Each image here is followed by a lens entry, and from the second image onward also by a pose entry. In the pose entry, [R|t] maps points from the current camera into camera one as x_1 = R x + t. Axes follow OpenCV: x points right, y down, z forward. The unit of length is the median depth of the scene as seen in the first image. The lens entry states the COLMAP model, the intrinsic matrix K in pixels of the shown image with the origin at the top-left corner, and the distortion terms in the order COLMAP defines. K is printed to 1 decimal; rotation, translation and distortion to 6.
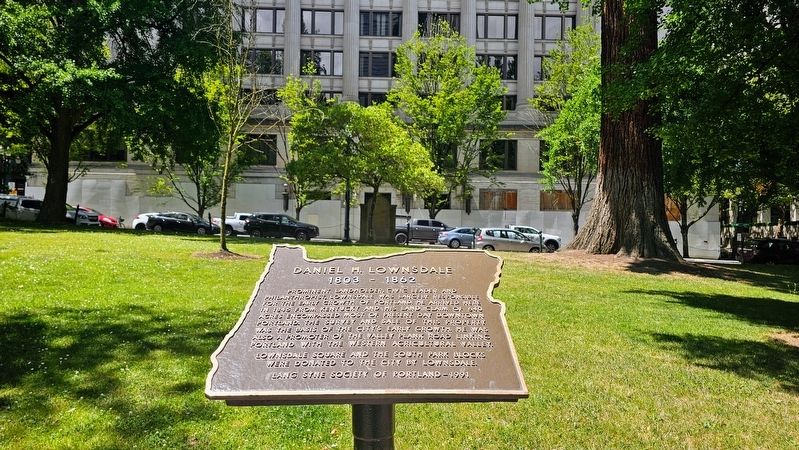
lens RADIAL K [[550.2, 0, 399.9], [0, 550.2, 223.3], [0, 0, 1]] dist [0.016587, -0.020984]
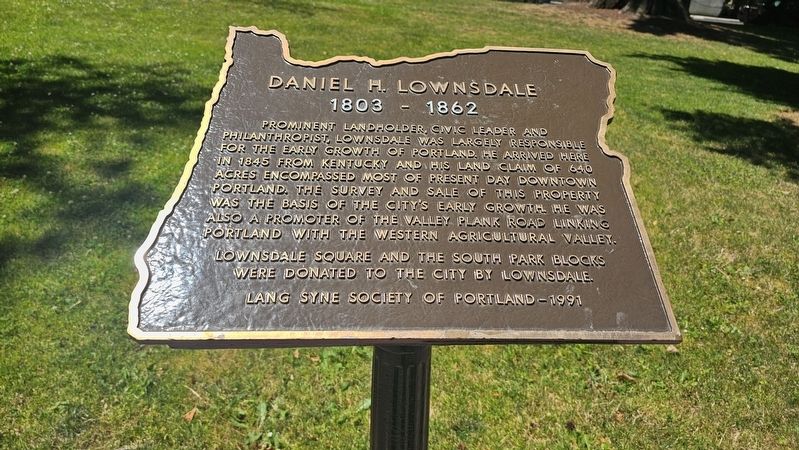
lens RADIAL K [[550.2, 0, 398.7], [0, 550.2, 226.2], [0, 0, 1]] dist [0.016587, -0.020984]
pose [[0.998442, 0.022658, 0.050993, -0.021804], [-0.042713, 0.898384, 0.437130, -0.010180], [-0.035906, -0.438627, 0.897952, 0.106832]]
